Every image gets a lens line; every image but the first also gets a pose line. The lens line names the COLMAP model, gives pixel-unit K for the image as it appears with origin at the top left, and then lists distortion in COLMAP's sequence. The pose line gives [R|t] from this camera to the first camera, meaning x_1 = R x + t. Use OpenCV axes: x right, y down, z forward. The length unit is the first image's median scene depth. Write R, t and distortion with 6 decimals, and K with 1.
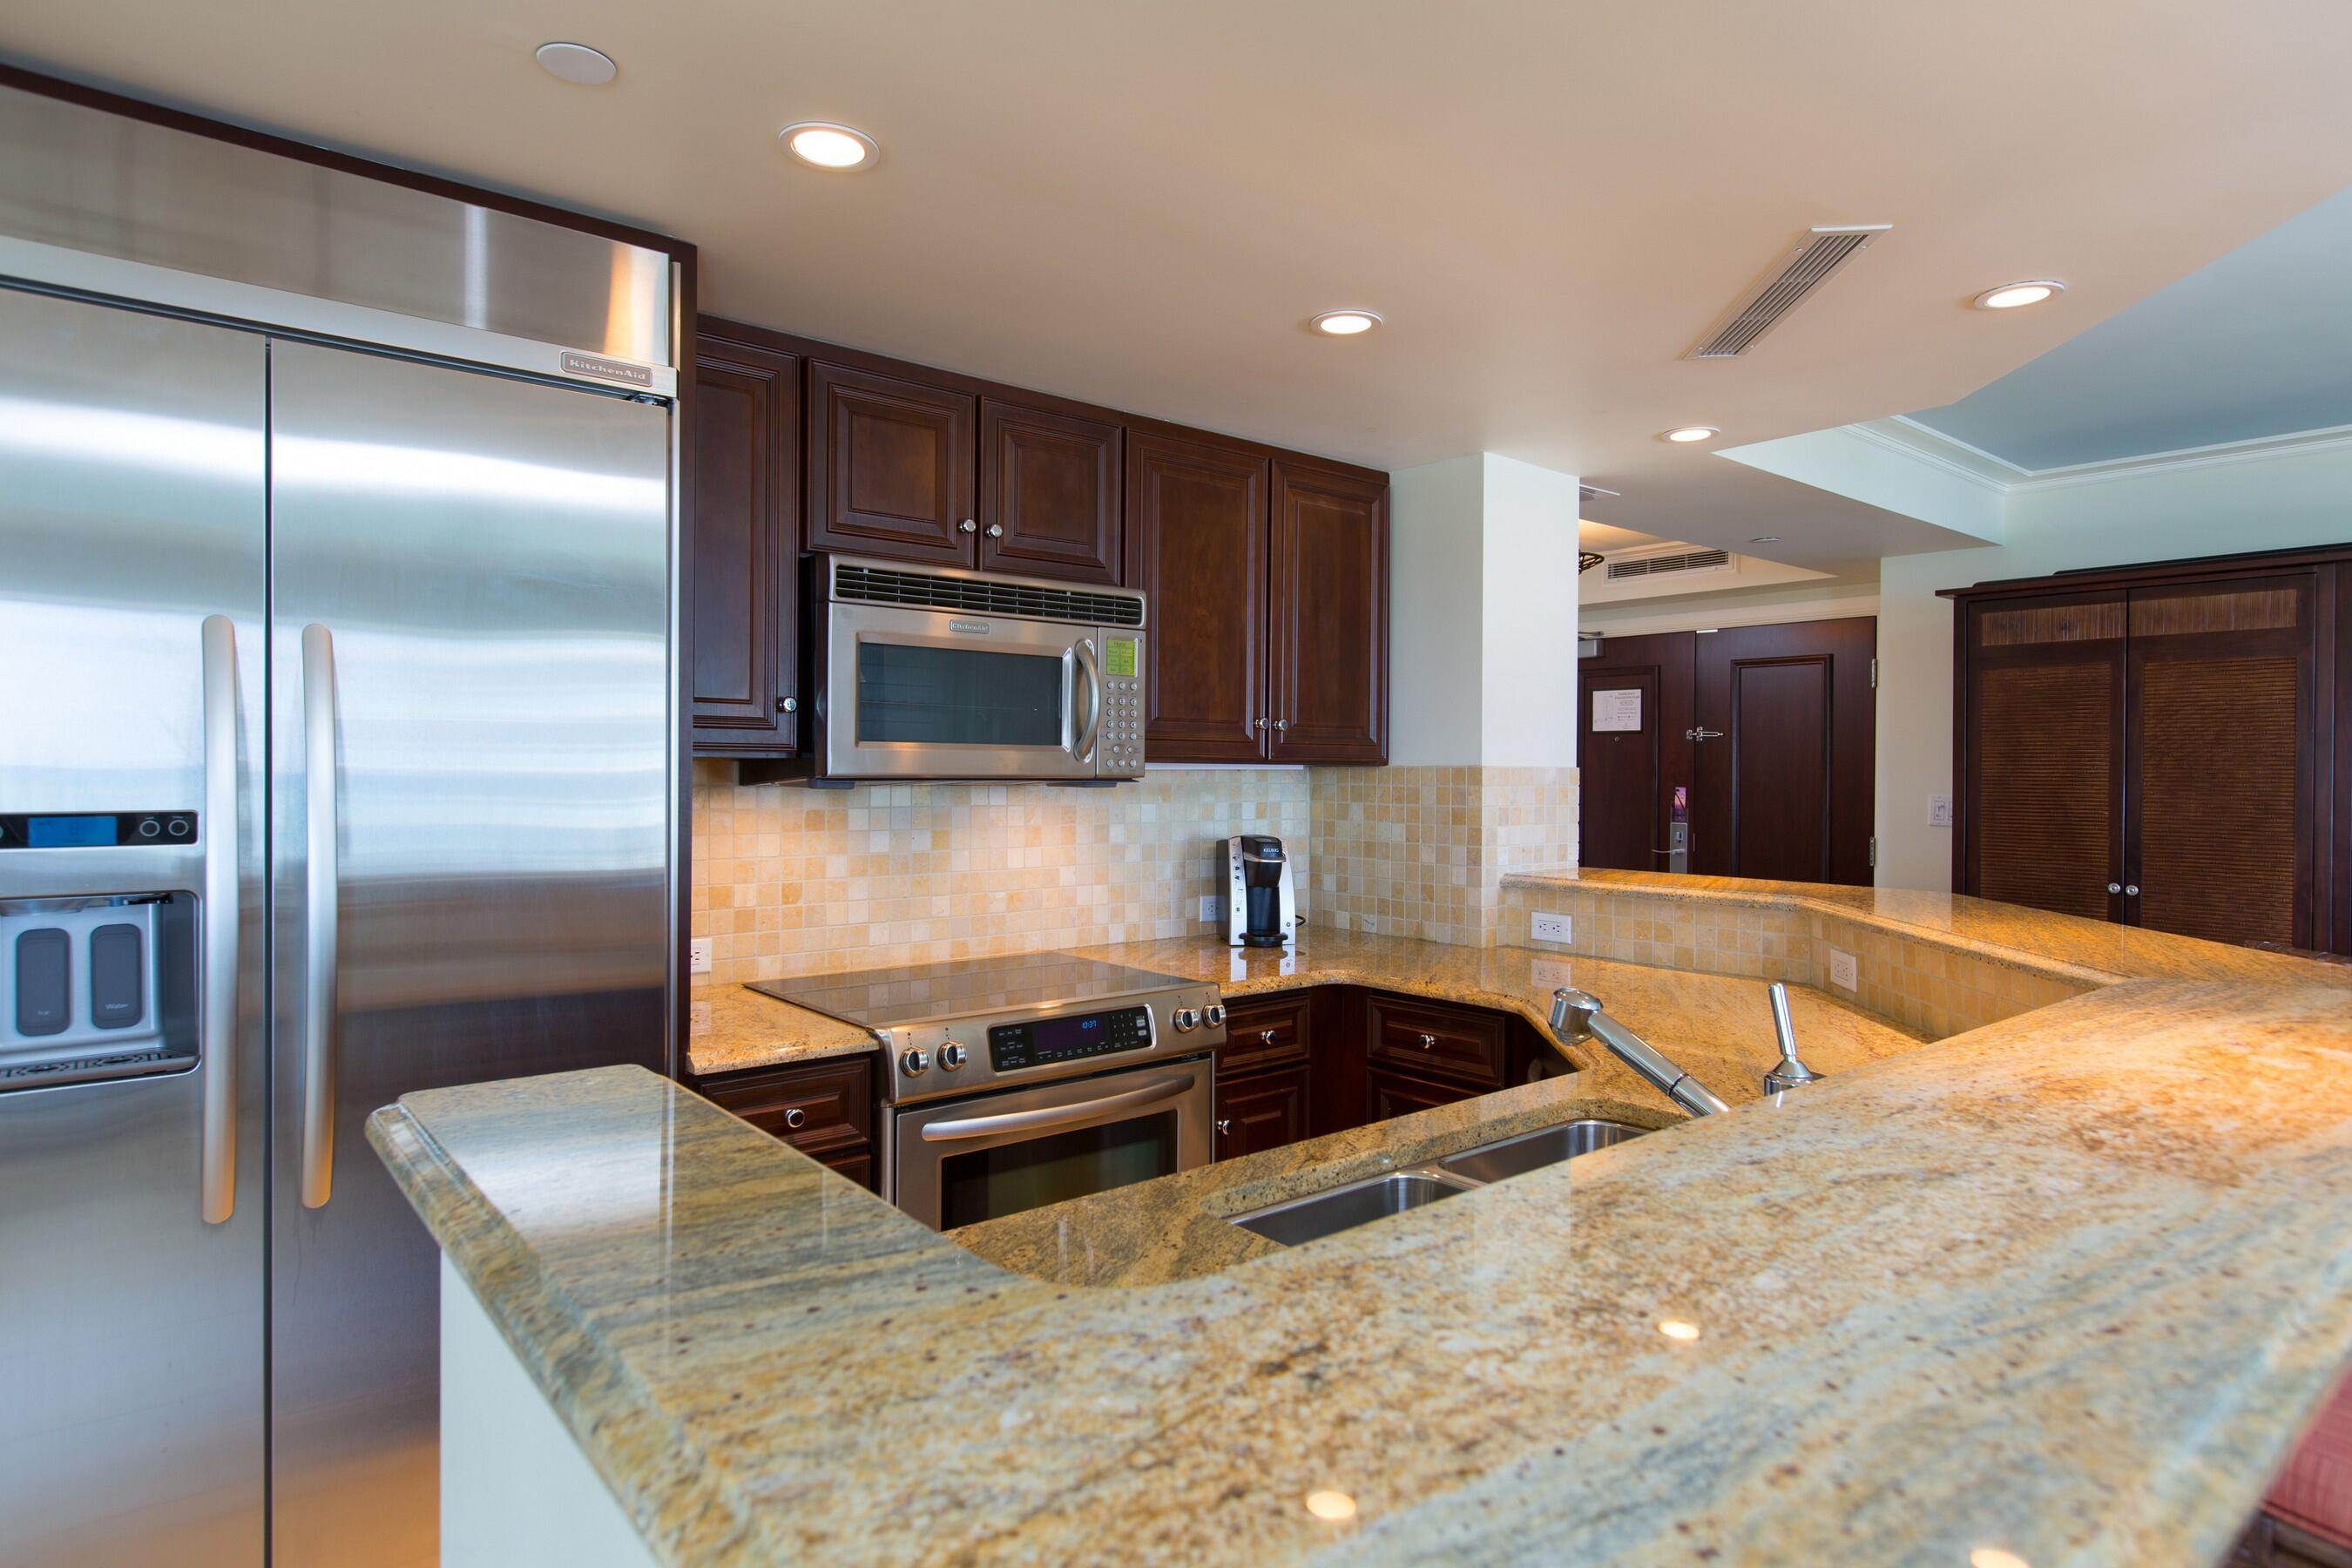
lens RADIAL K [[1333.1, 0, 1174.1], [0, 1333.1, 789.8], [0, 0, 1]] dist [0.008492, 0.000225]
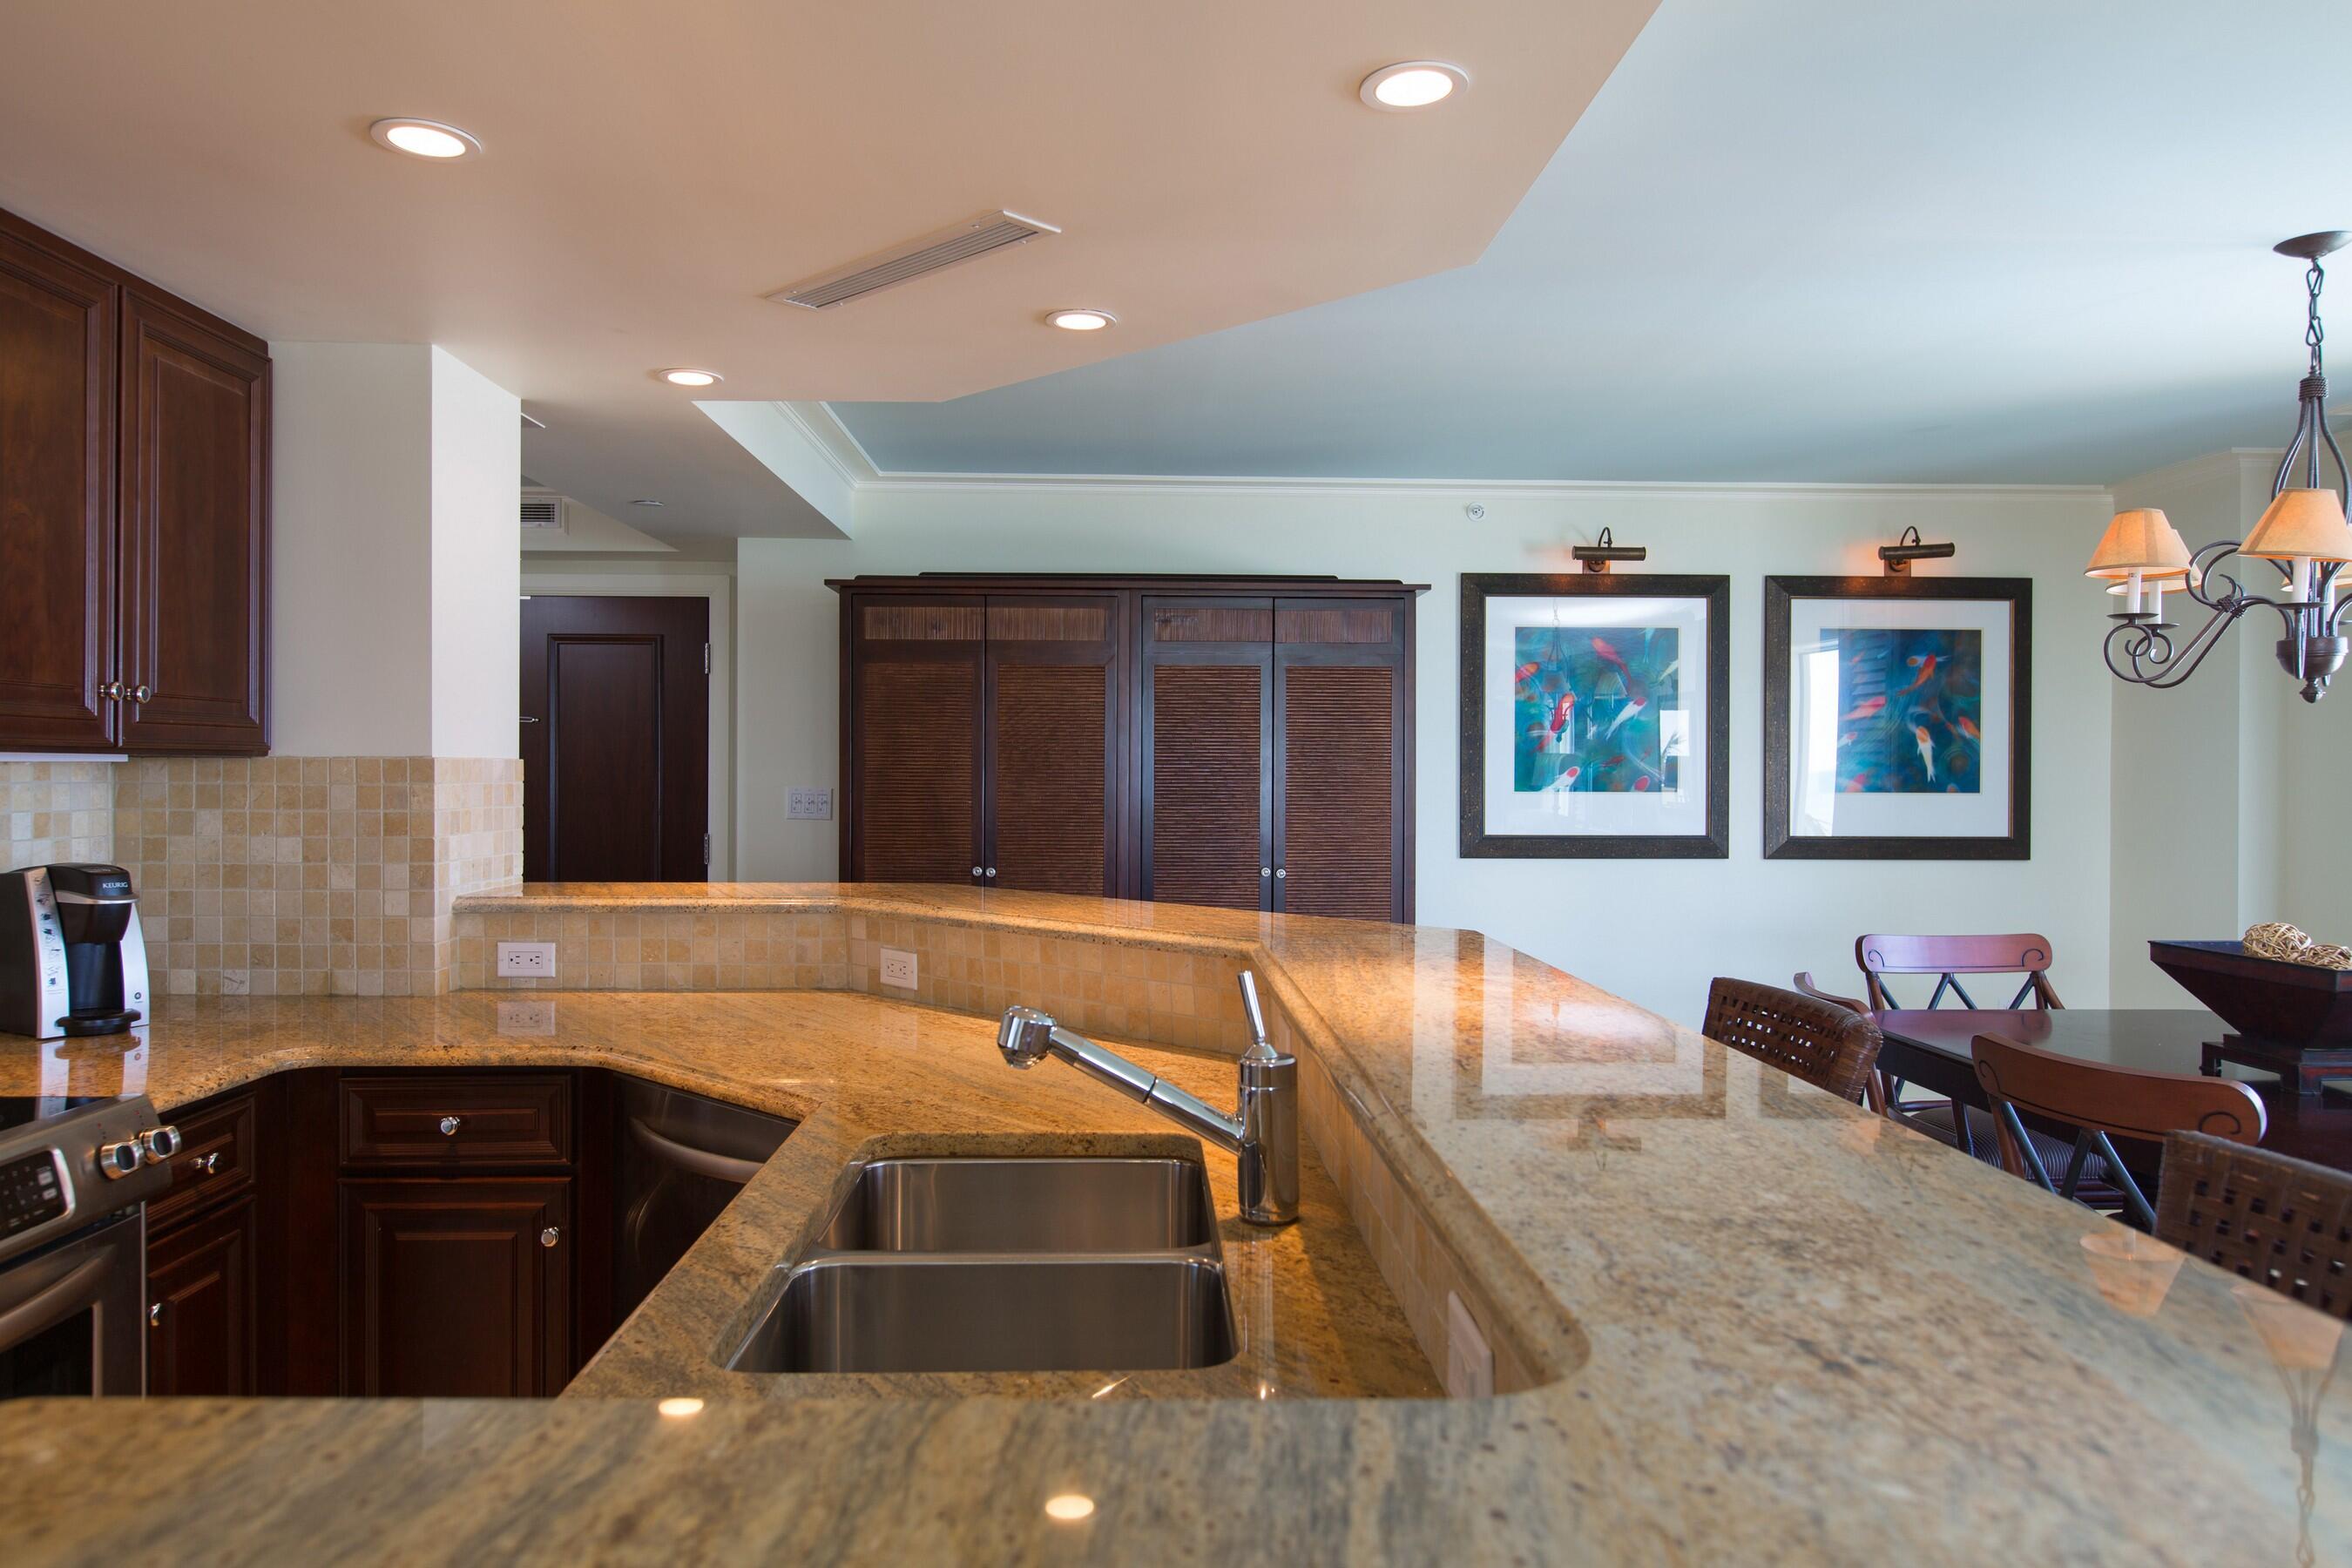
lens RADIAL K [[1537.0, 0, 1187.1], [0, 1537.0, 792.0], [0, 0, 1]] dist [-0.000505, 0.001761]
pose [[0.608953, -0.015592, 0.793053, -0.222200], [0.011217, 0.999876, 0.011045, -0.002998], [-0.793127, 0.002170, 0.609053, 0.135289]]
